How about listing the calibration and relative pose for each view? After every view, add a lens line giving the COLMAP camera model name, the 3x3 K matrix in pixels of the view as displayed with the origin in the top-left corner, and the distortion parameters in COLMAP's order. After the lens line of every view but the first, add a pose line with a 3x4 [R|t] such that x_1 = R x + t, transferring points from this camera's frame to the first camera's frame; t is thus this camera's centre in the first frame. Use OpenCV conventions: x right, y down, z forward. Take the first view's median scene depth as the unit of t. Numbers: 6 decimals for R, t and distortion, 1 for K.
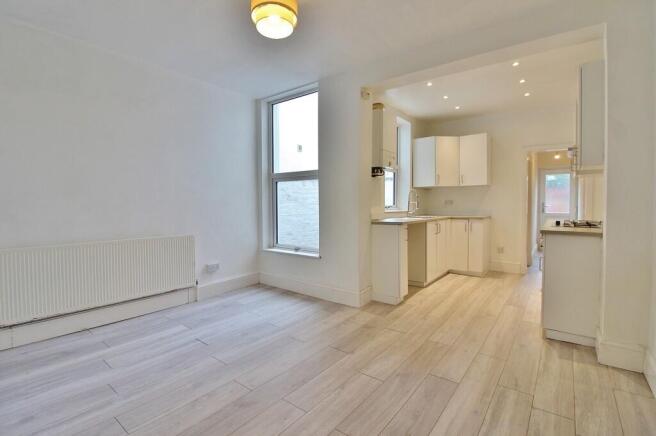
lens RADIAL K [[305.0, 0, 327.1], [0, 305.0, 210.2], [0, 0, 1]] dist [-0.001035, -0.000141]
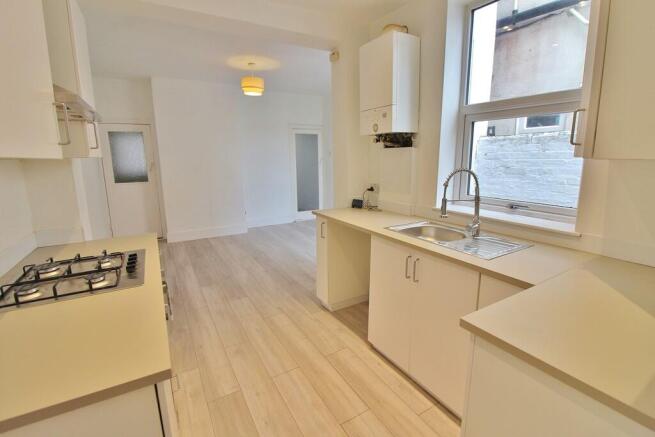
lens RADIAL K [[306.4, 0, 329.6], [0, 306.4, 210.5], [0, 0, 1]] dist [0.000894, -0.000039]
pose [[-0.372019, 0.175714, -0.911442, 0.675626], [-0.009954, 0.981108, 0.193207, -0.082744], [0.928172, 0.080949, -0.363242, 0.920522]]
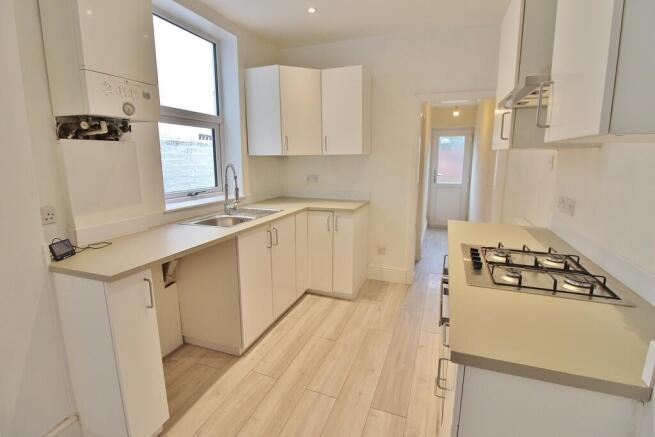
lens RADIAL K [[306.4, 0, 329.6], [0, 306.4, 210.5], [0, 0, 1]] dist [0.000894, -0.000039]
pose [[0.955441, -0.048021, 0.291250, 0.268343], [0.005845, 0.989563, 0.143985, -0.057883], [-0.295124, -0.135867, 0.945749, 0.407342]]
